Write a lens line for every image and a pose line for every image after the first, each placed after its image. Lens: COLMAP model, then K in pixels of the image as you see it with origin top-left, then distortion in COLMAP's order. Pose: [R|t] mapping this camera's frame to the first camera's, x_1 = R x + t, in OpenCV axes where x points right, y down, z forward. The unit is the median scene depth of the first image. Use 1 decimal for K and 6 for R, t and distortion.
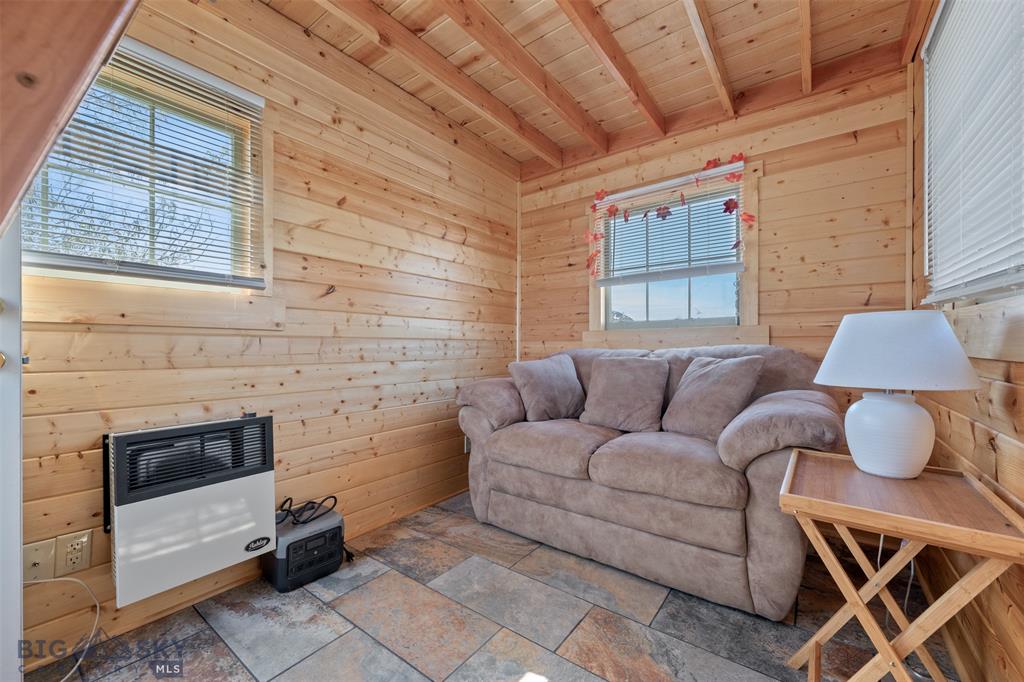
lens RADIAL K [[423.9, 0, 510.6], [0, 423.9, 349.3], [0, 0, 1]] dist [-0.000687, -0.000168]
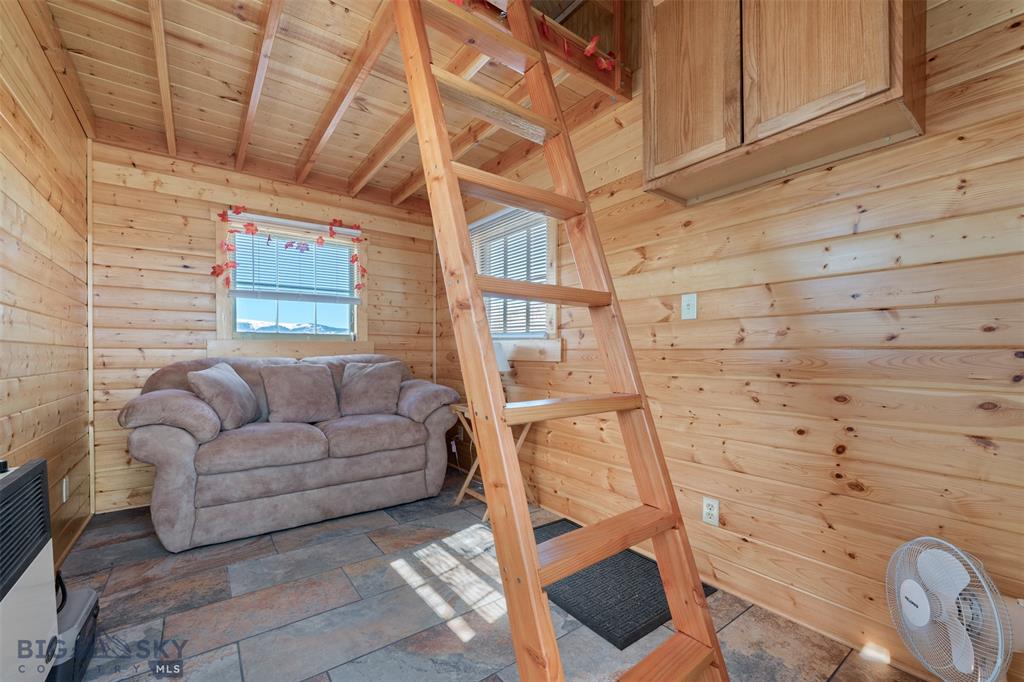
lens RADIAL K [[402.7, 0, 531.3], [0, 402.7, 362.0], [0, 0, 1]] dist [0.000563, 0.000032]
pose [[0.251164, -0.013802, 0.967846, -0.783658], [0.004523, 0.999904, 0.013086, 0.000309], [-0.967934, 0.001091, 0.251203, 0.077565]]
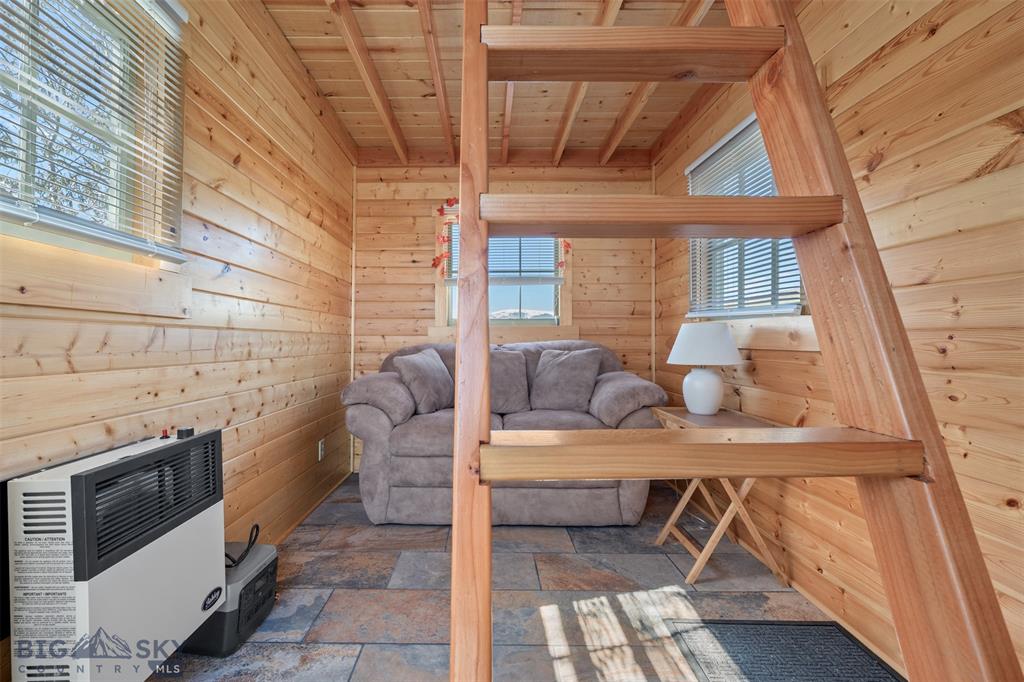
lens RADIAL K [[446.1, 0, 508.2], [0, 446.1, 337.6], [0, 0, 1]] dist [-0.001328, -0.000304]
pose [[0.783375, 0.008188, 0.621495, -0.524299], [0.001199, 0.999891, -0.014685, 0.001197], [-0.621548, 0.012249, 0.783280, 0.025308]]
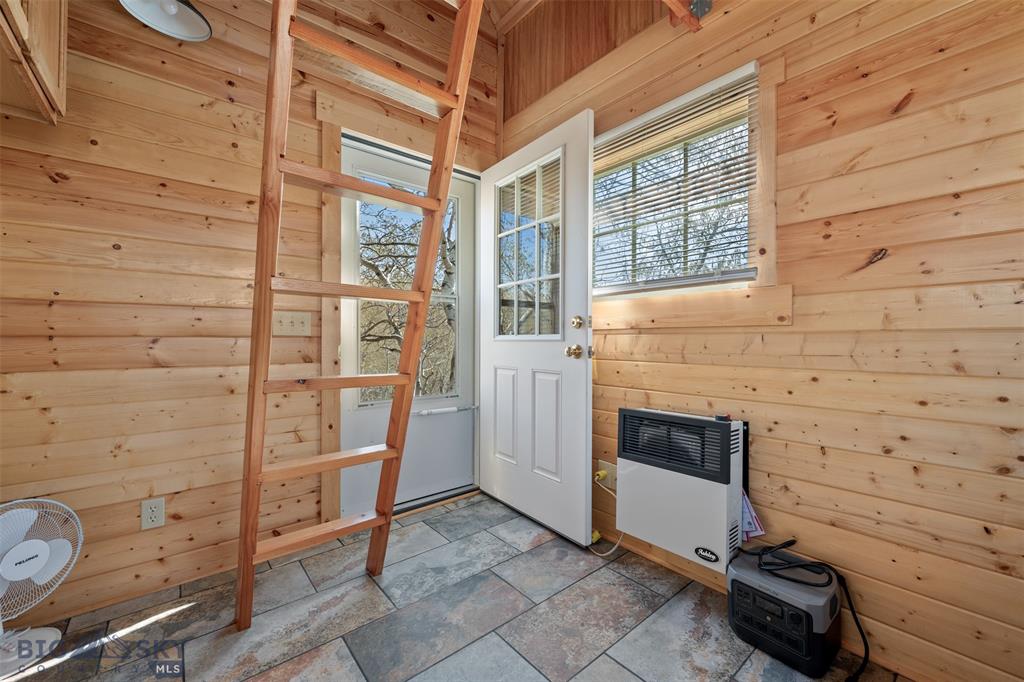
lens RADIAL K [[411.3, 0, 512.0], [0, 411.3, 341.0], [0, 0, 1]] dist [-0.001159, -0.000067]
pose [[-0.255639, 0.000730, -0.966772, 0.306554], [-0.005095, 0.999985, 0.002103, -0.012098], [0.966759, 0.005464, -0.255632, 0.624589]]
